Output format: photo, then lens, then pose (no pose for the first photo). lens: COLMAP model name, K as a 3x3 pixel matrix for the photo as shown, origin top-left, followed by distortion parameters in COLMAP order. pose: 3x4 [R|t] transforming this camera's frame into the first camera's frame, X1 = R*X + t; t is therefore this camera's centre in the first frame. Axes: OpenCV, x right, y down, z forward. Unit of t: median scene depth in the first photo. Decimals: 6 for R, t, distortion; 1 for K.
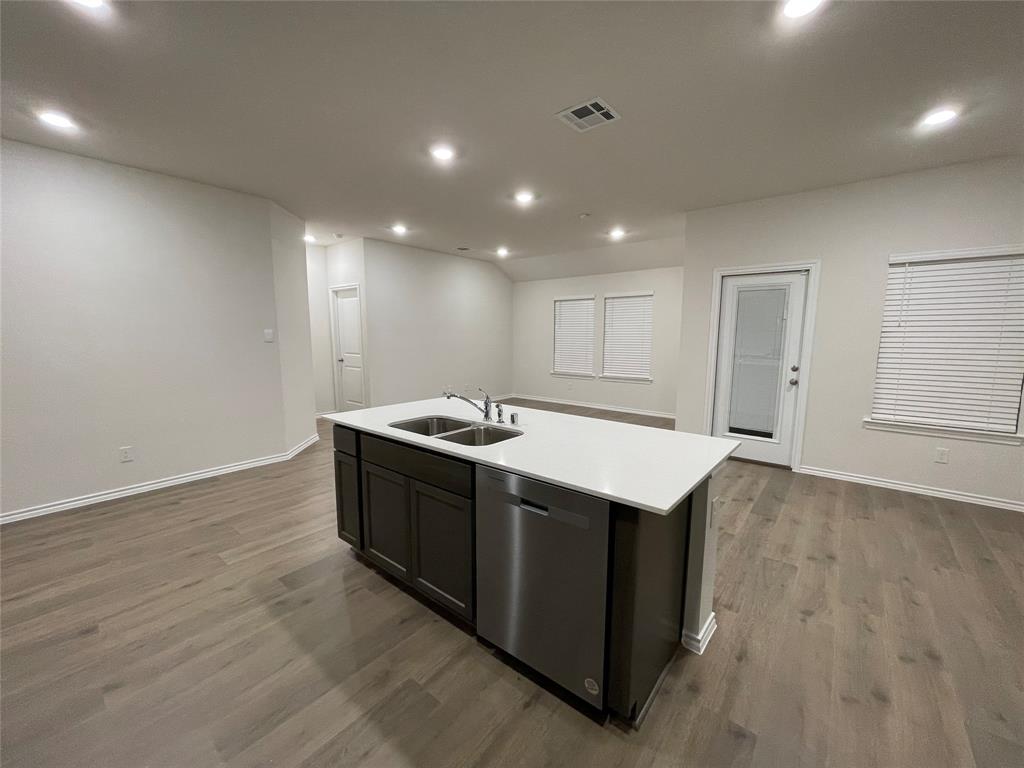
lens RADIAL K [[409.5, 0, 509.7], [0, 409.5, 384.5], [0, 0, 1]] dist [-0.002614, -0.000371]
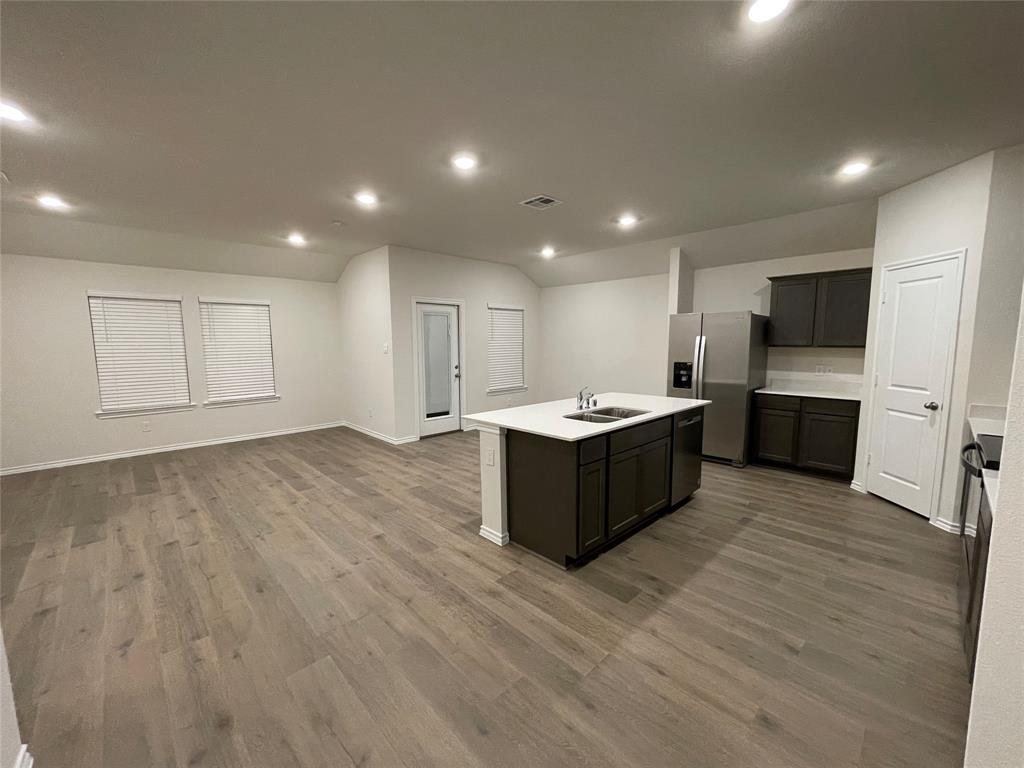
lens RADIAL K [[412.6, 0, 508.8], [0, 412.6, 385.9], [0, 0, 1]] dist [-0.000397, 0.000050]
pose [[0.116073, -0.112498, 0.986849, -1.026838], [0.132011, 0.986498, 0.096931, -0.113383], [-0.984429, 0.119024, 0.129356, 0.740019]]
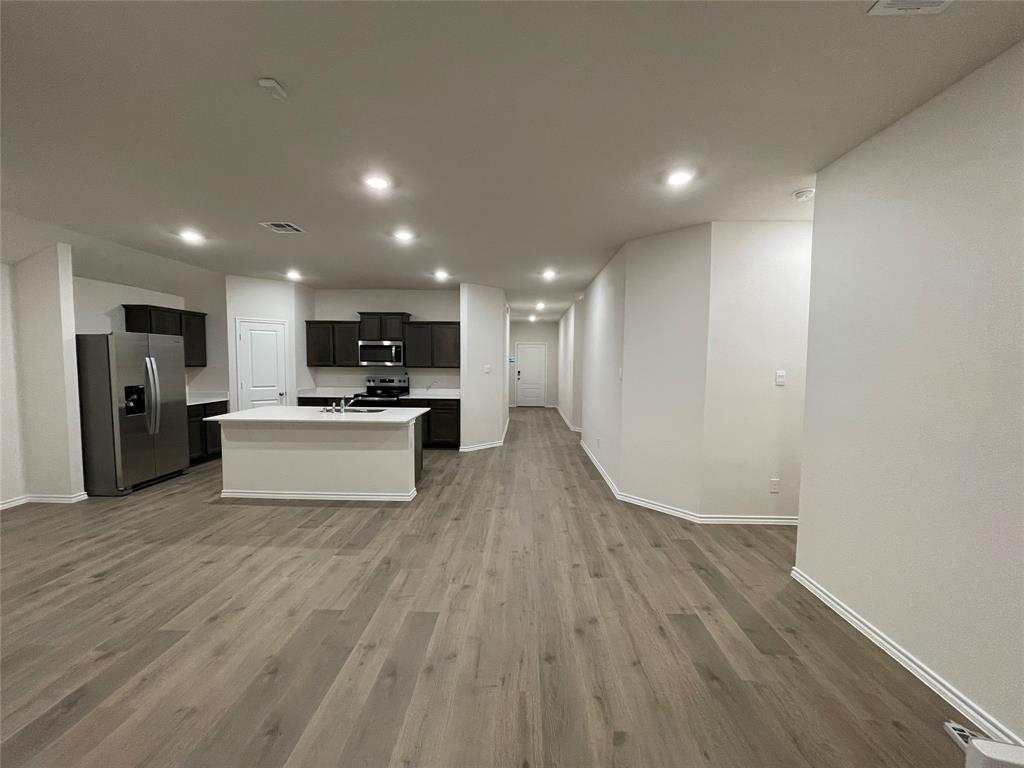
lens RADIAL K [[412.6, 0, 508.8], [0, 412.6, 385.9], [0, 0, 1]] dist [-0.000397, 0.000050]
pose [[-0.794001, 0.027921, -0.607275, 0.350874], [-0.087754, 0.983218, 0.159943, -0.290675], [0.601550, 0.180286, -0.778225, 2.071178]]
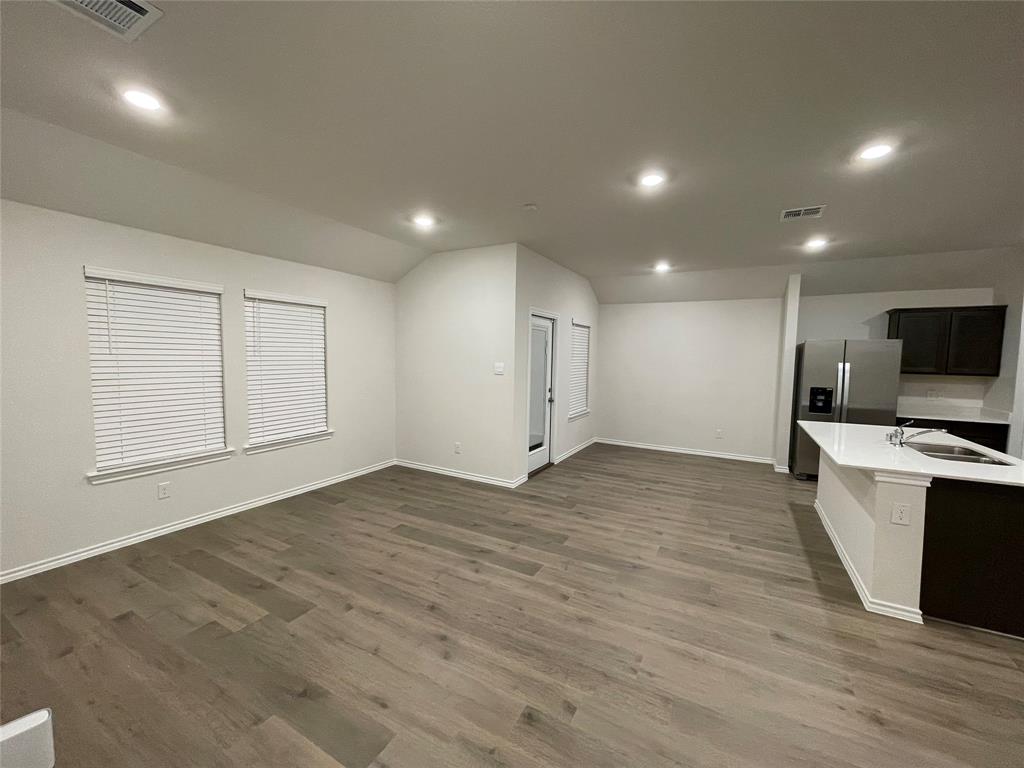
lens RADIAL K [[412.6, 0, 508.8], [0, 412.6, 385.9], [0, 0, 1]] dist [-0.000397, 0.000050]
pose [[-0.182043, -0.077198, 0.980255, -0.741686], [0.107504, 0.989375, 0.097881, -0.243108], [-0.977396, 0.123200, -0.171810, 1.657093]]
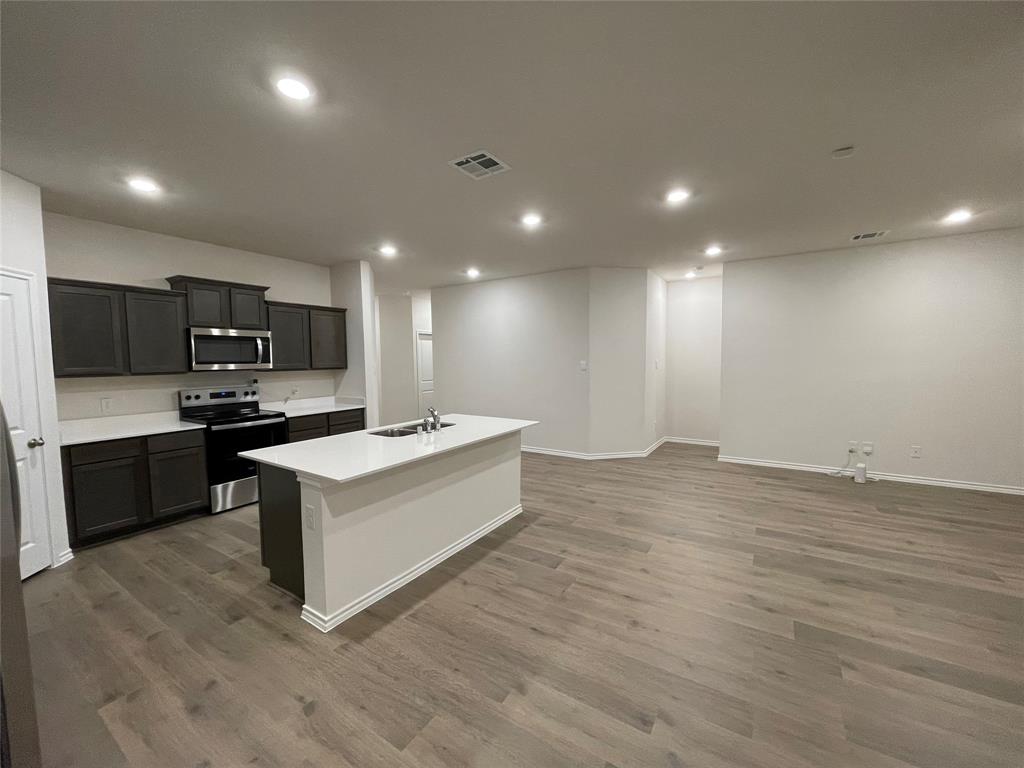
lens RADIAL K [[412.6, 0, 508.8], [0, 412.6, 385.9], [0, 0, 1]] dist [-0.000397, 0.000050]
pose [[0.119352, 0.061750, -0.990930, 0.949969], [-0.114194, 0.992294, 0.048081, -0.111836], [0.986263, 0.107420, 0.125484, 0.739990]]
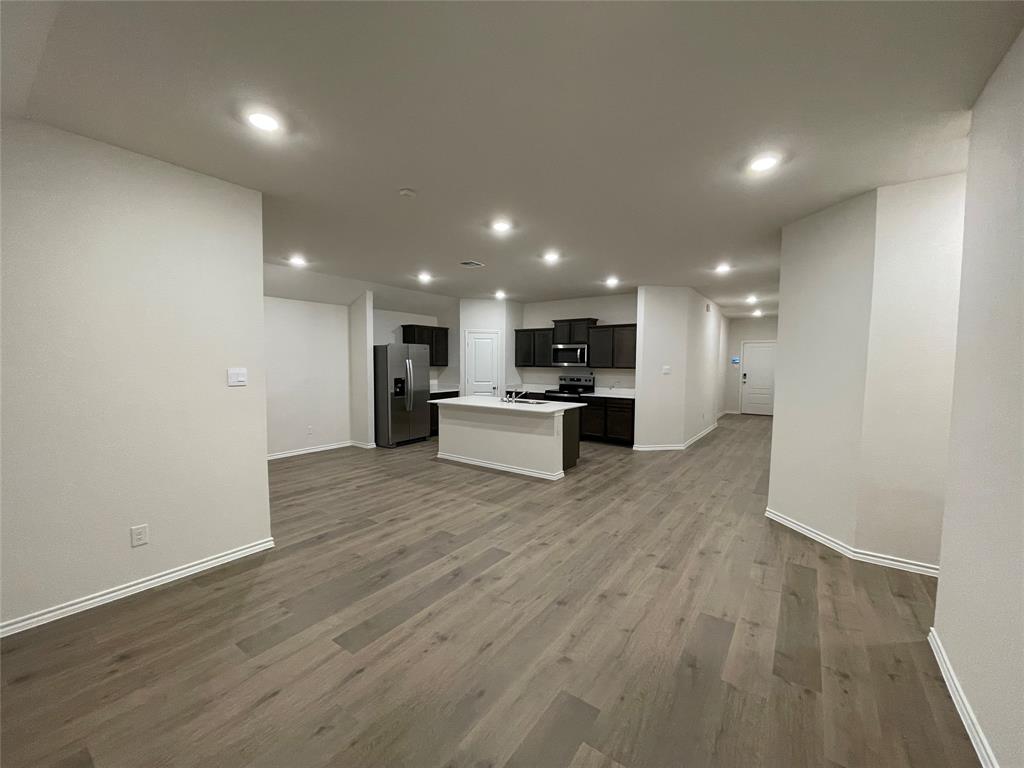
lens RADIAL K [[412.6, 0, 508.8], [0, 412.6, 385.9], [0, 0, 1]] dist [-0.000397, 0.000050]
pose [[-0.997912, -0.004882, -0.064407, 0.092734], [-0.016862, 0.982251, 0.186811, -0.325045], [0.062352, 0.187507, -0.980282, 2.354298]]
